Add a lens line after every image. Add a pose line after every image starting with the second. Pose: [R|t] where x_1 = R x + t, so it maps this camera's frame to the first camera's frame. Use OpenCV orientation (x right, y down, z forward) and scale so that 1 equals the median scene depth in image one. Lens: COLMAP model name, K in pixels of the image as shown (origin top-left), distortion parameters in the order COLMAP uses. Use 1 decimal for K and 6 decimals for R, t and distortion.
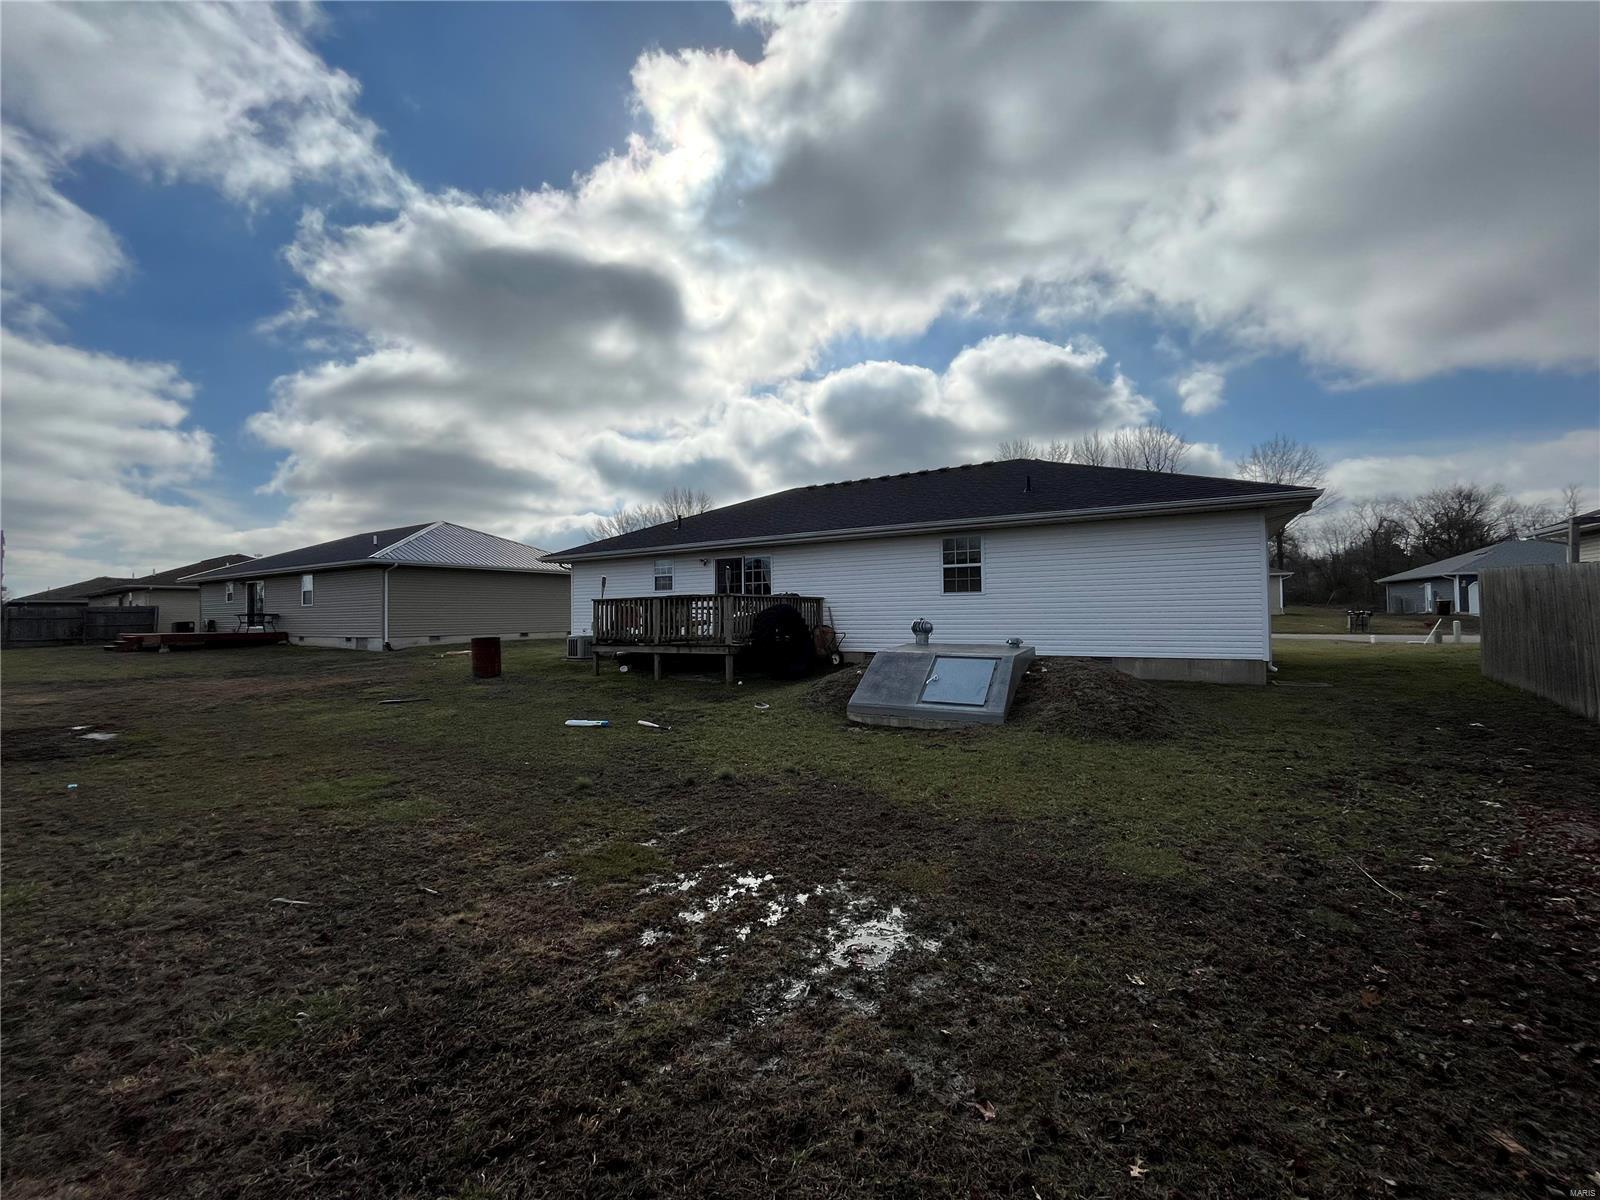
lens RADIAL K [[648.2, 0, 791.5], [0, 648.2, 603.5], [0, 0, 1]] dist [-0.001488, -0.000573]
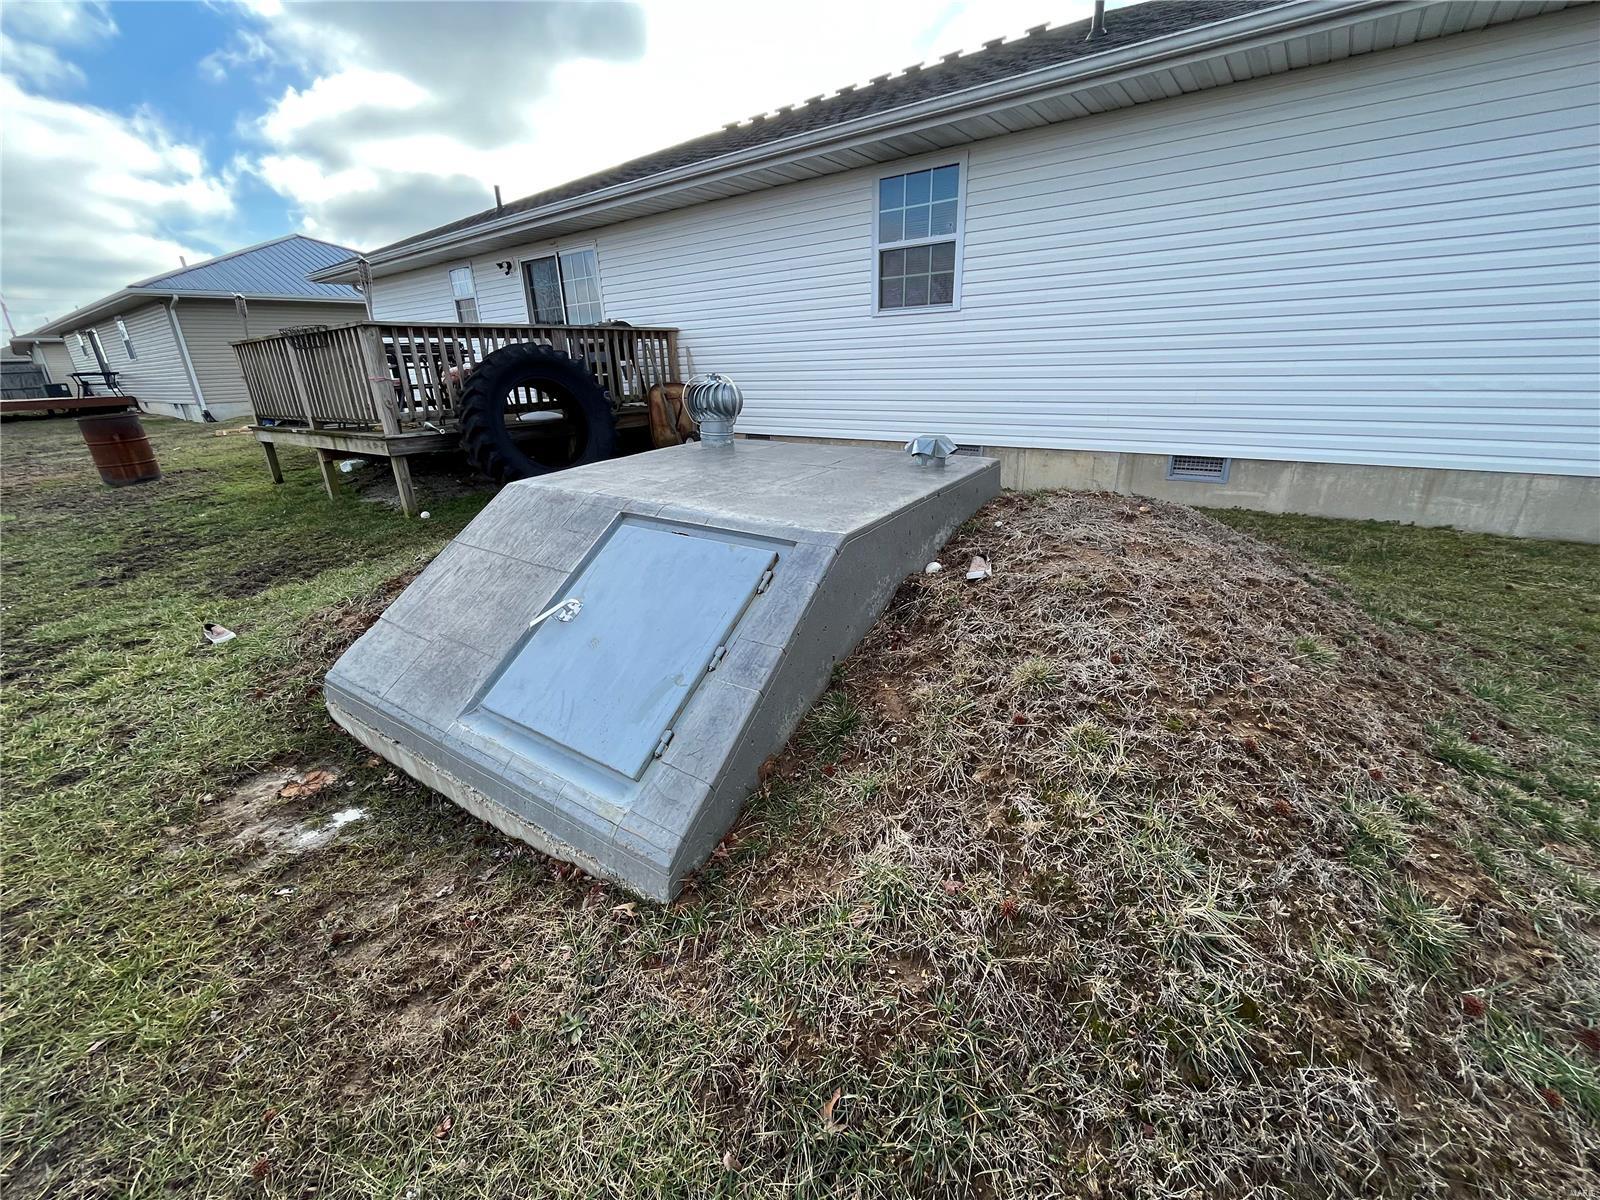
lens RADIAL K [[648.2, 0, 795.2], [0, 648.2, 594.5], [0, 0, 1]] dist [-0.001488, -0.000573]
pose [[0.995246, 0.013195, -0.096499, 0.108049], [0.022611, 0.932410, 0.360694, 0.002799], [0.094736, -0.361161, 0.927679, 0.230417]]
